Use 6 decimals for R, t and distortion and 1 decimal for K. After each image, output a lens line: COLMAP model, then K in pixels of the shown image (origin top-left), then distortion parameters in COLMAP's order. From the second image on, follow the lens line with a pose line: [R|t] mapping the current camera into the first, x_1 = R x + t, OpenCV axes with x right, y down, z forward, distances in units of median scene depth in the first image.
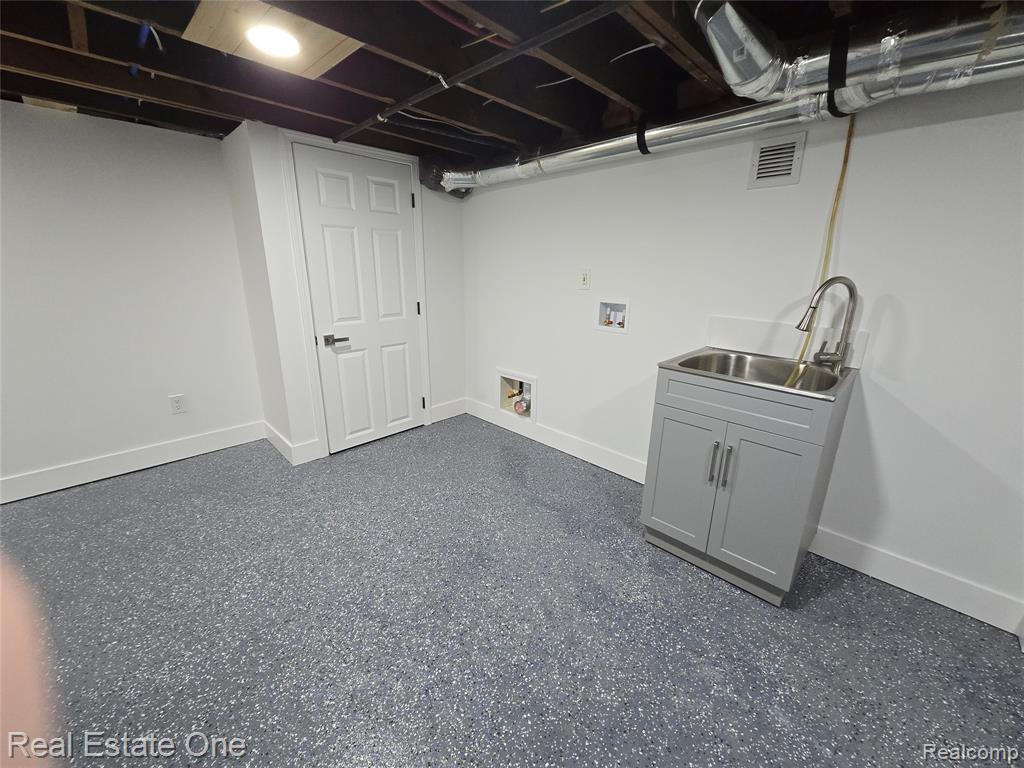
lens RADIAL K [[418.5, 0, 515.3], [0, 418.5, 383.3], [0, 0, 1]] dist [0.000204, 0.001229]
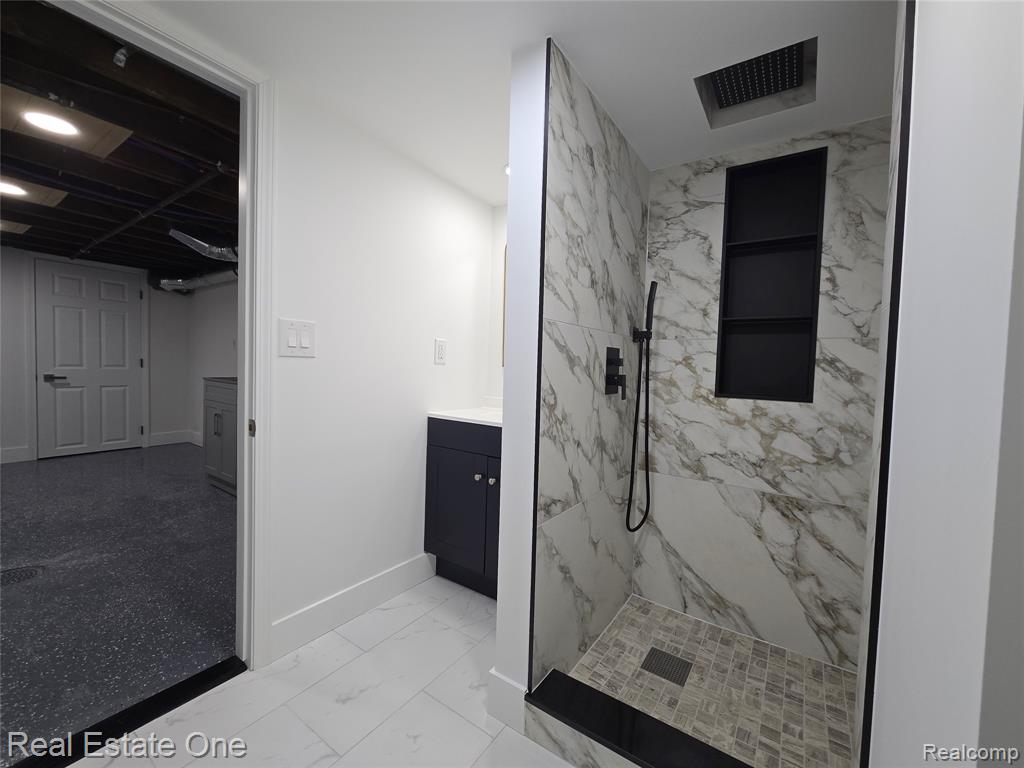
lens RADIAL K [[418.5, 0, 509.1], [0, 418.5, 383.0], [0, 0, 1]] dist [0.000204, 0.001229]
pose [[0.986157, 0.007748, 0.165631, 0.887791], [0.030266, 0.973714, -0.225753, 0.289082], [-0.163026, 0.227641, 0.960001, -0.674076]]
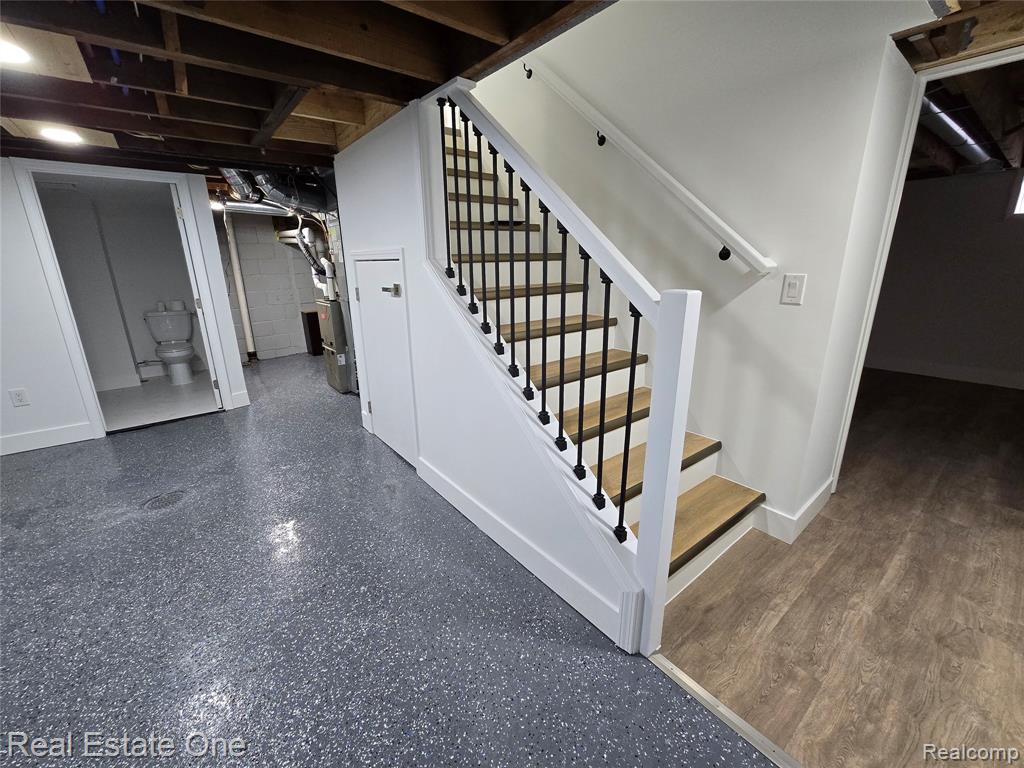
lens RADIAL K [[418.5, 0, 509.1], [0, 418.5, 382.6], [0, 0, 1]] dist [0.000204, 0.001229]
pose [[-0.991591, -0.036453, 0.124171, -0.647344], [0.034429, 0.850616, 0.524658, -0.223247], [-0.124748, 0.524522, -0.842208, 0.751323]]
